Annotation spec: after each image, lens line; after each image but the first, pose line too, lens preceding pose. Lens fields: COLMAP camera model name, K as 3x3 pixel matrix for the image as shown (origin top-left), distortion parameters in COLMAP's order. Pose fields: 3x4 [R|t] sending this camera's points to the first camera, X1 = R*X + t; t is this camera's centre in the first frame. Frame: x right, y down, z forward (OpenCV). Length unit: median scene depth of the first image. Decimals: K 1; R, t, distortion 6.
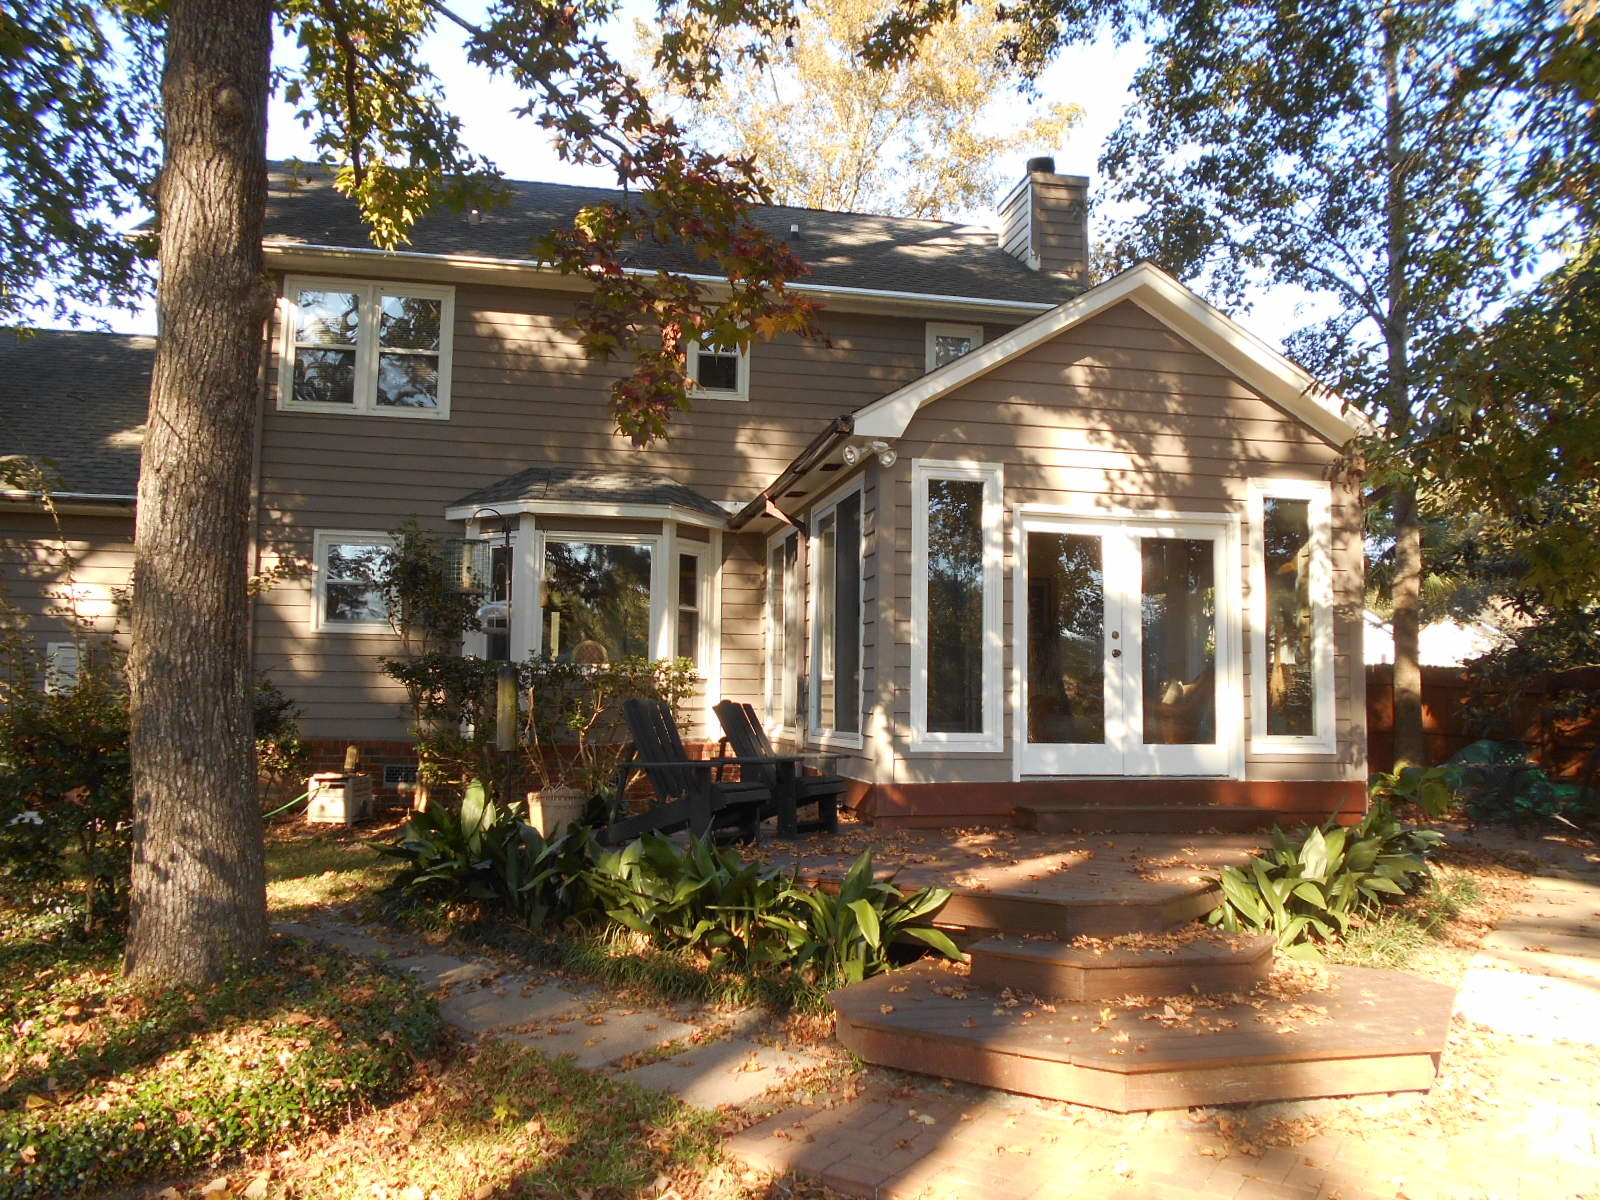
lens RADIAL K [[1224.4, 0, 800.0], [0, 1224.4, 596.6], [0, 0, 1]] dist [-0.051316, -0.001974]
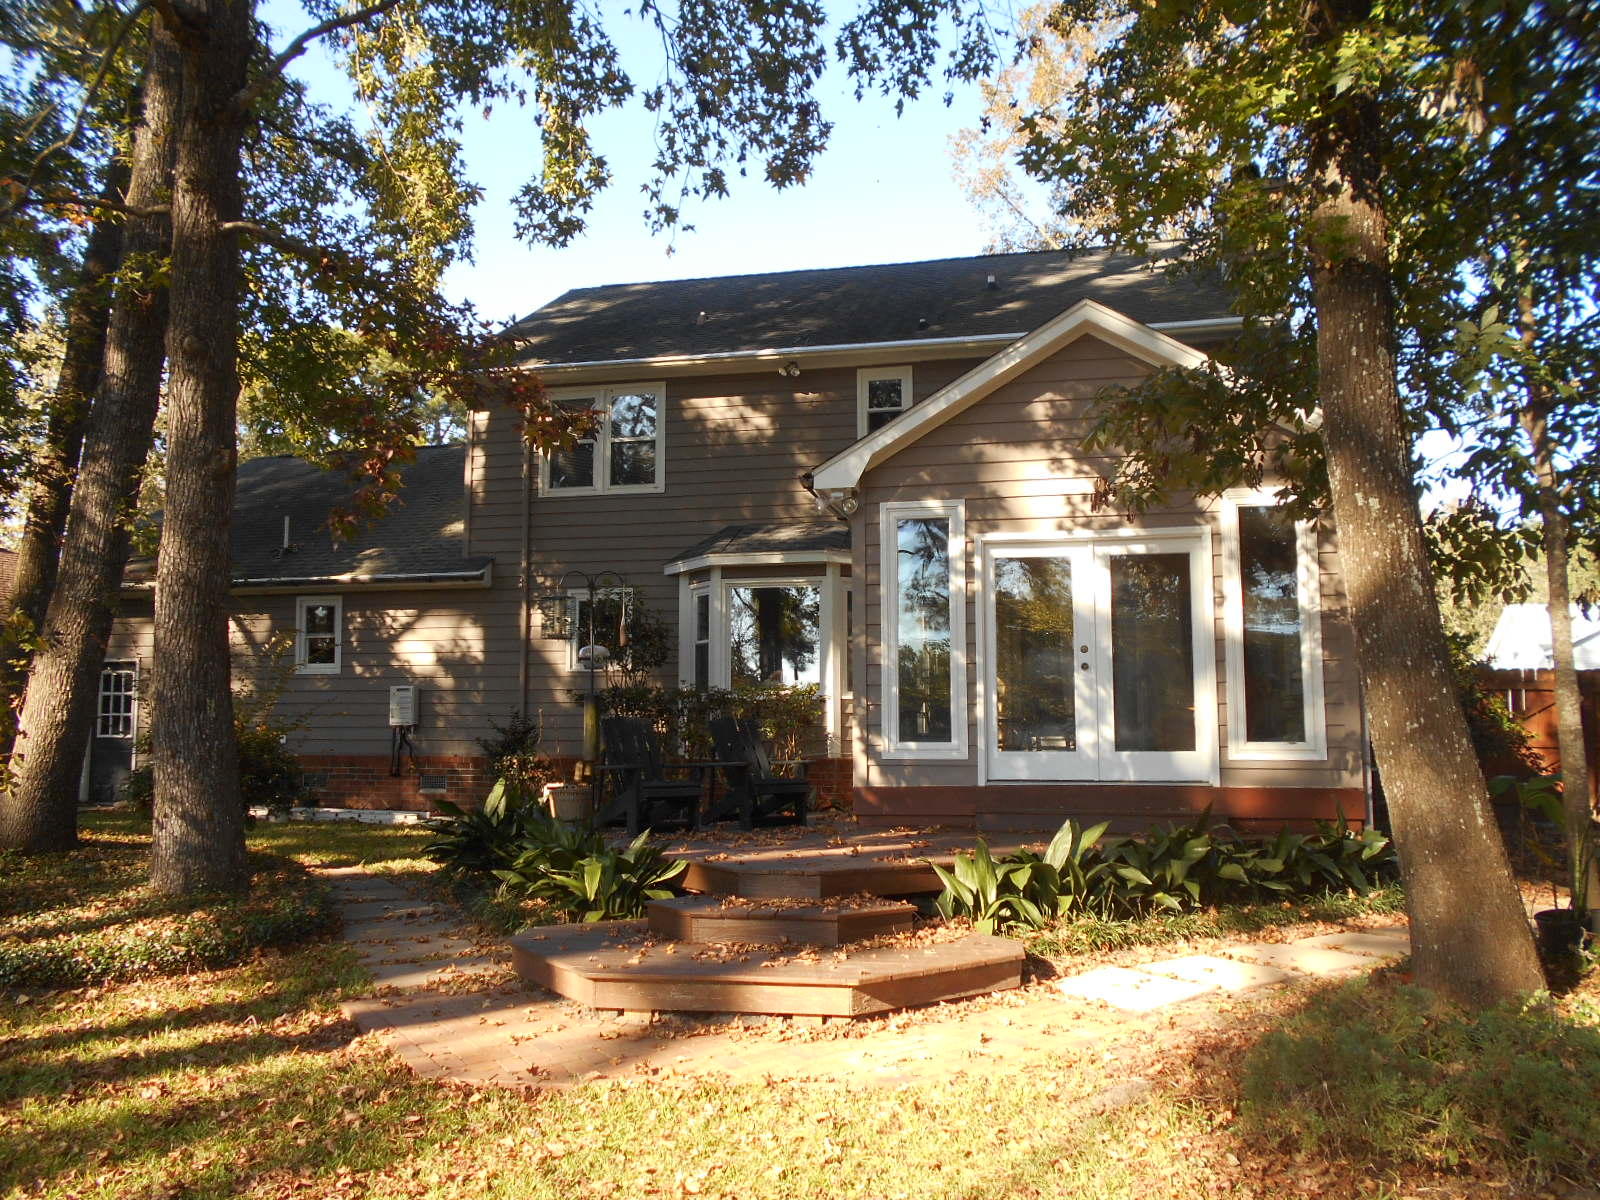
lens RADIAL K [[1207.3, 0, 800.7], [0, 1207.3, 605.4], [0, 0, 1]] dist [-0.040263, 0.002128]
pose [[0.915002, -0.056372, -0.399492, 0.452401], [0.049413, 0.998394, -0.027706, 0.010346], [0.400412, 0.005612, 0.916318, -0.063933]]
